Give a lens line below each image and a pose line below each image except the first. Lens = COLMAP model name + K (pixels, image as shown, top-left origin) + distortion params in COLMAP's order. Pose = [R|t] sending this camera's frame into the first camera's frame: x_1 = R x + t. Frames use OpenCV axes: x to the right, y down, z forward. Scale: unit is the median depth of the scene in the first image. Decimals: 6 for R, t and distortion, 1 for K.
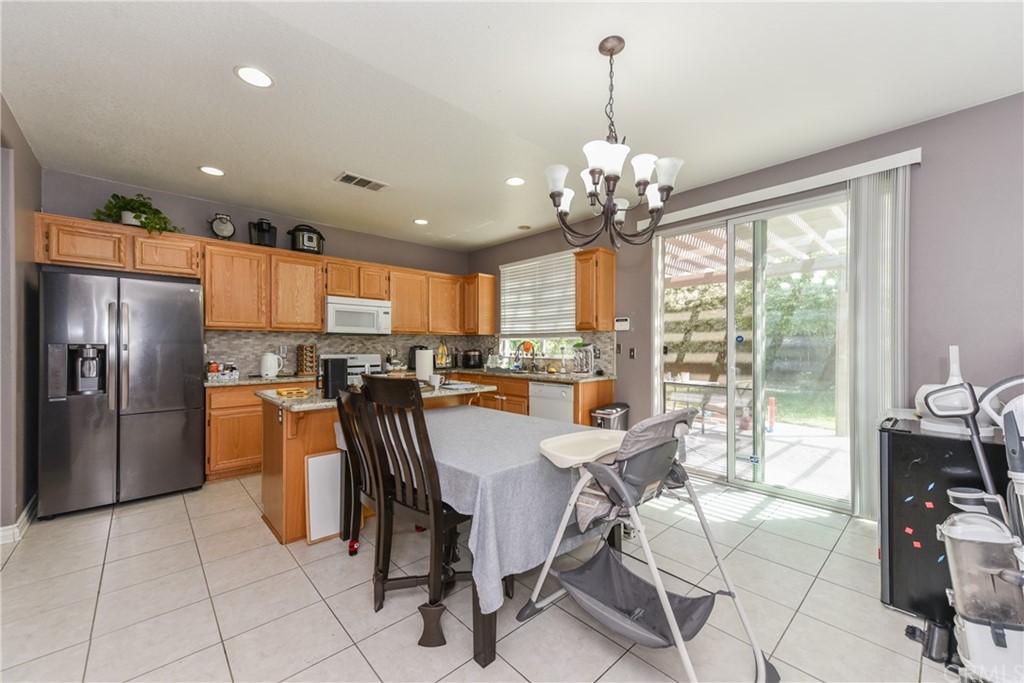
lens RADIAL K [[405.1, 0, 513.6], [0, 405.1, 345.7], [0, 0, 1]] dist [0.014057, 0.000088]
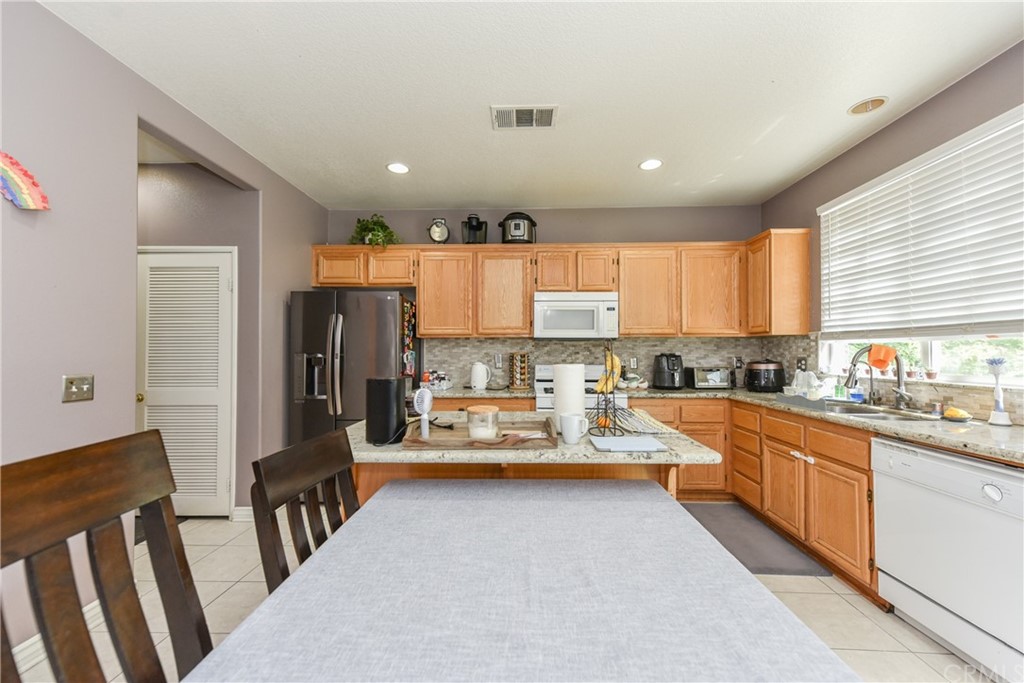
lens RADIAL K [[405.1, 0, 508.9], [0, 405.1, 346.2], [0, 0, 1]] dist [0.014057, 0.000088]
pose [[0.709597, -0.013127, -0.704485, 0.066976], [0.001403, 0.999851, -0.017217, -0.002043], [0.704606, 0.011229, 0.709510, 0.375099]]
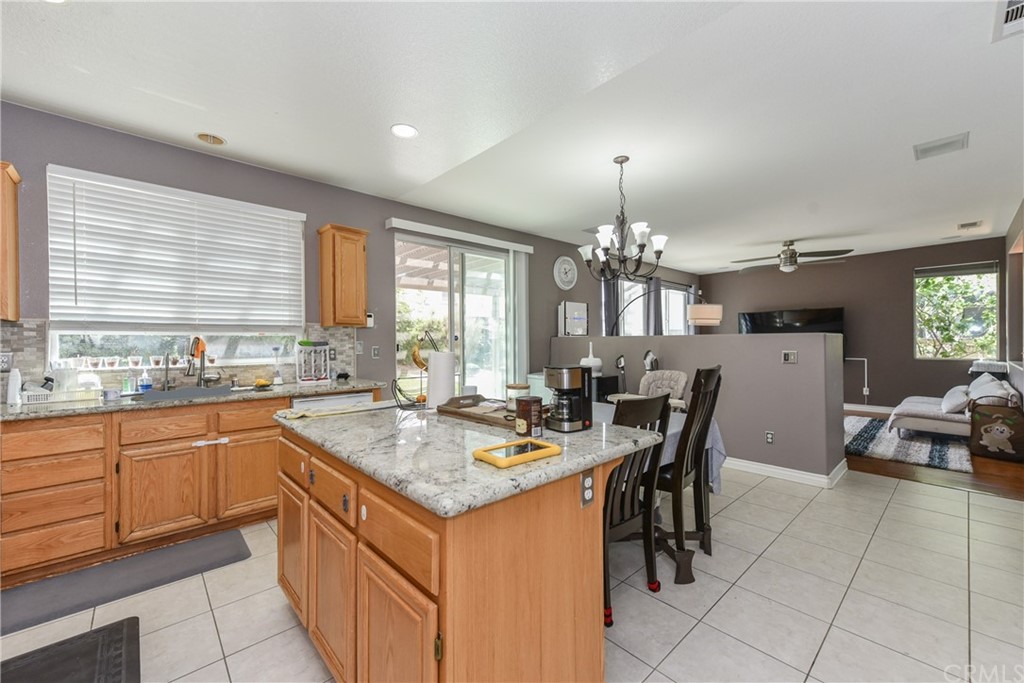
lens RADIAL K [[405.1, 0, 512.0], [0, 405.1, 340.7], [0, 0, 1]] dist [0.014057, 0.000088]
pose [[0.000408, 0.003205, 0.999995, -0.565005], [0.008413, 0.999959, -0.003209, -0.001541], [-0.999965, 0.008414, 0.000381, 0.593808]]
